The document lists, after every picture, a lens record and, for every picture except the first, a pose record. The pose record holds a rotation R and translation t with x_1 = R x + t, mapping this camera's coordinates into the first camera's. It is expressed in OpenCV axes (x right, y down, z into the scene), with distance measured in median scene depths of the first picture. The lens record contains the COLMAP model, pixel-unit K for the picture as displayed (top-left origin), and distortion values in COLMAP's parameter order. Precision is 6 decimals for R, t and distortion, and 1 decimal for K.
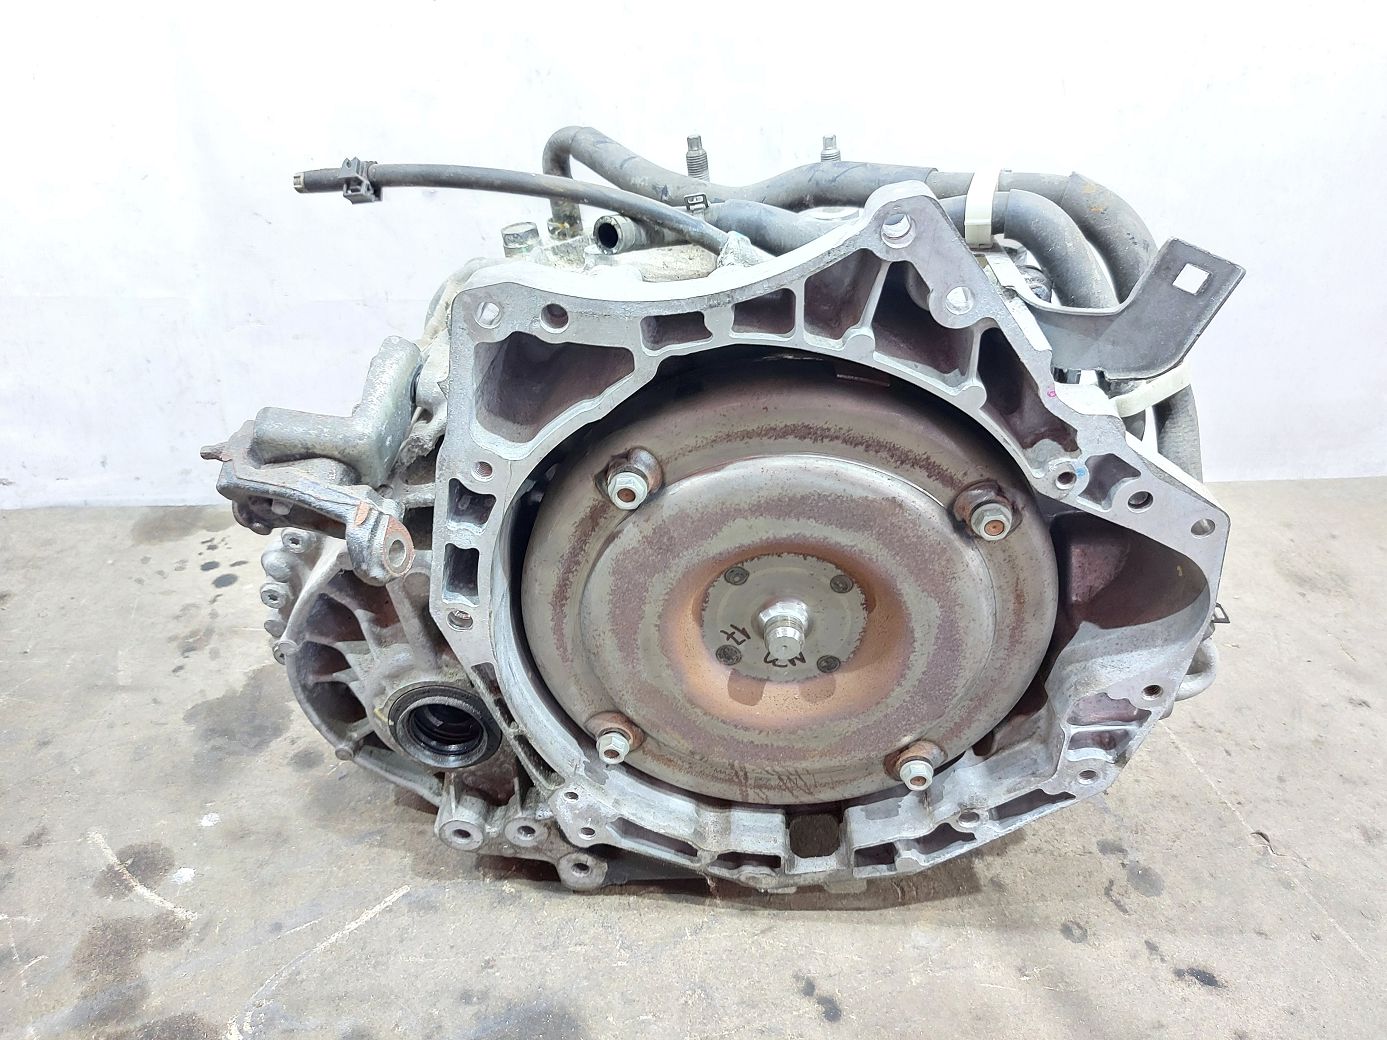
lens RADIAL K [[1011.6, 0, 700.6], [0, 1011.6, 522.5], [0, 0, 1]] dist [0.029409, -0.059720]
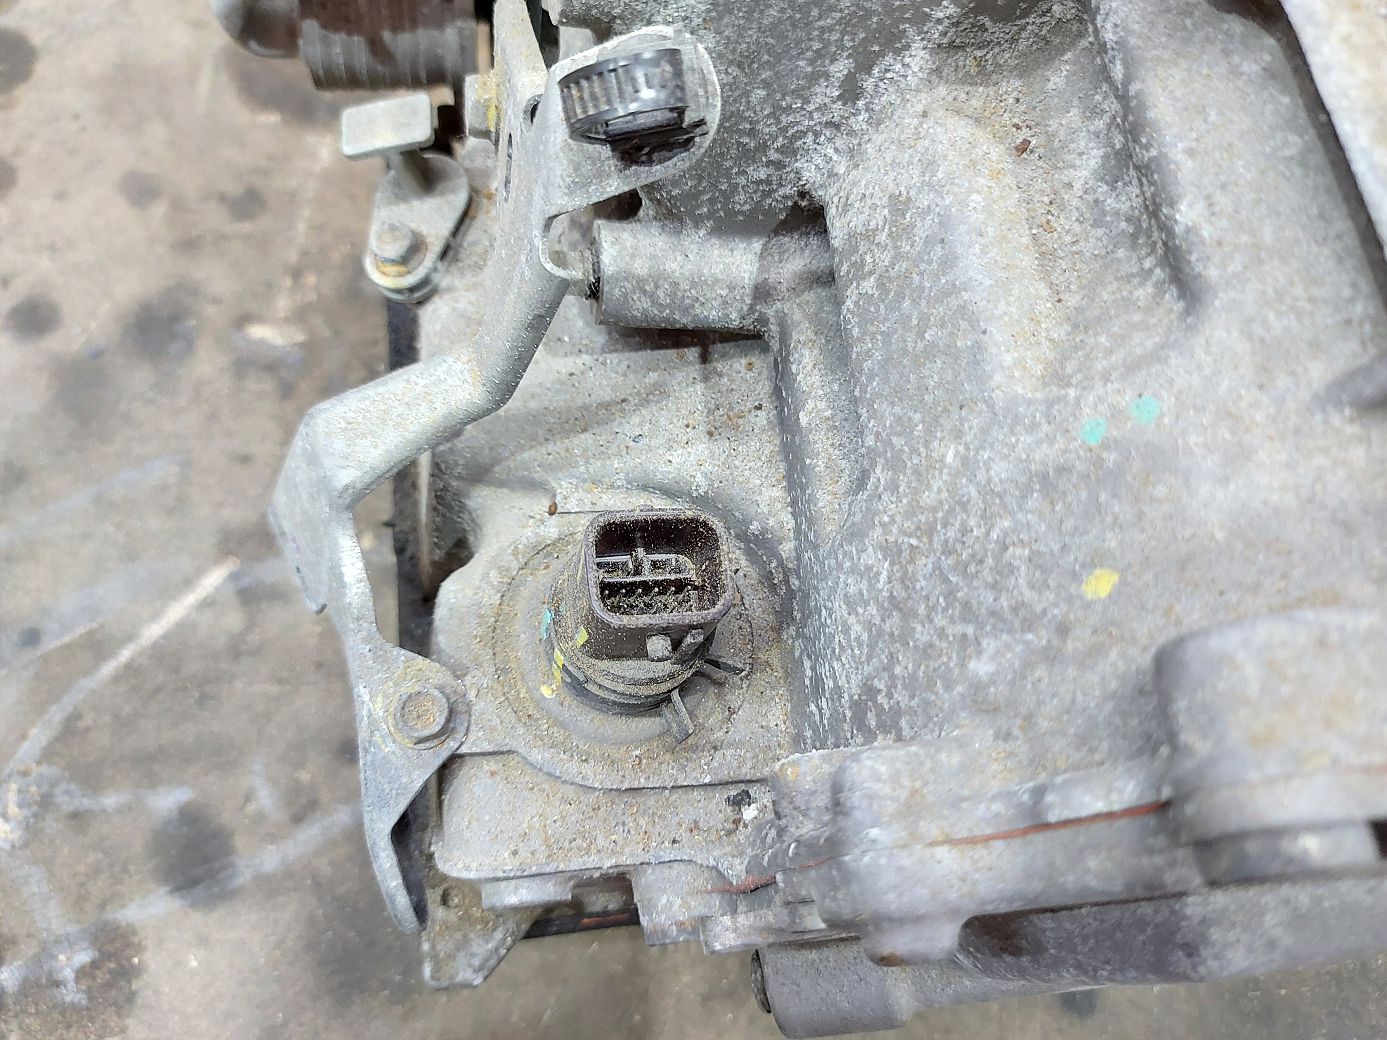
lens RADIAL K [[1048.1, 0, 693.5], [0, 1048.1, 520.0], [0, 0, 1]] dist [-0.000828, -0.055053]
pose [[0.998883, -0.007034, 0.046735, -0.032750], [-0.022074, 0.804940, 0.592945, -0.033571], [-0.041790, -0.593314, 0.803886, 0.401503]]
